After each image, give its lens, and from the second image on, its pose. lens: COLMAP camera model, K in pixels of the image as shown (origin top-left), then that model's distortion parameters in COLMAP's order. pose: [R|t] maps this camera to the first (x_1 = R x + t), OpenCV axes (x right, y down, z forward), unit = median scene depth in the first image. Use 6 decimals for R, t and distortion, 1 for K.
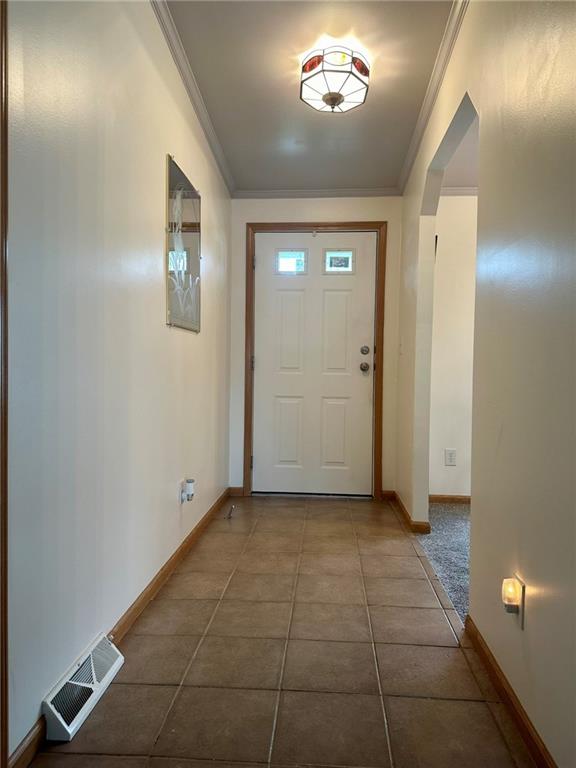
lens RADIAL K [[543.7, 0, 288.0], [0, 543.7, 384.0], [0, 0, 1]] dist [0.051305, 0.001061]
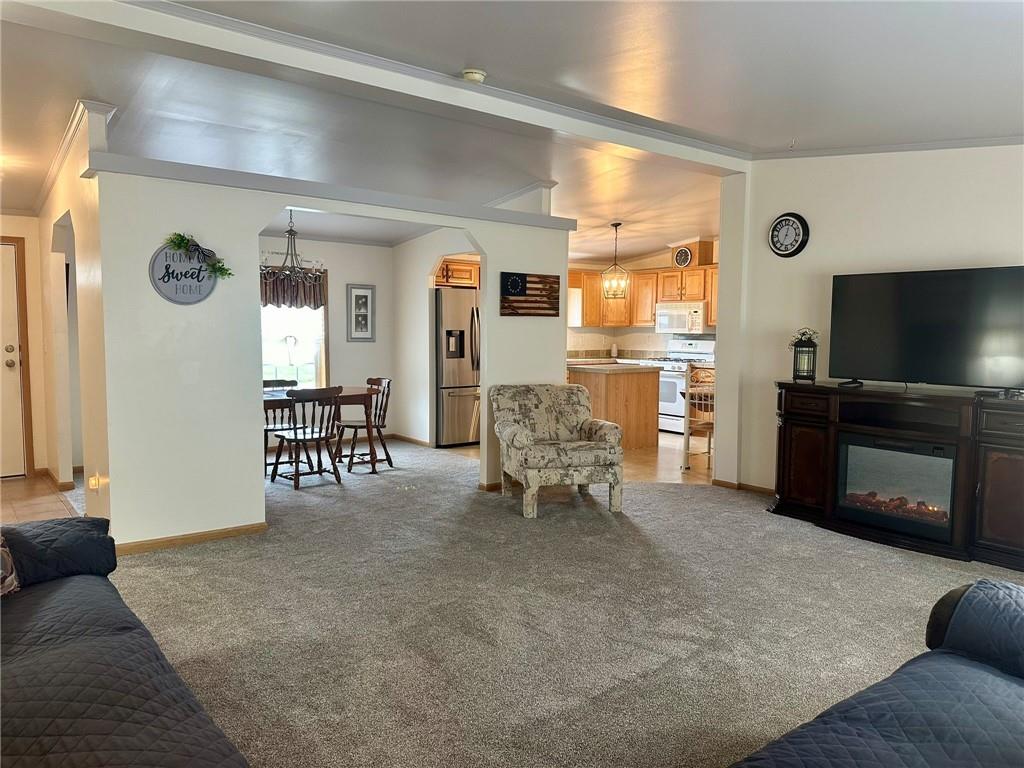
lens RADIAL K [[722.5, 0, 470.2], [0, 722.5, 385.9], [0, 0, 1]] dist [0.002131, -0.001306]
pose [[0.762379, -0.060340, 0.644311, -0.103588], [0.026049, 0.997698, 0.062611, -0.055829], [-0.646606, -0.030950, 0.762196, -0.780405]]
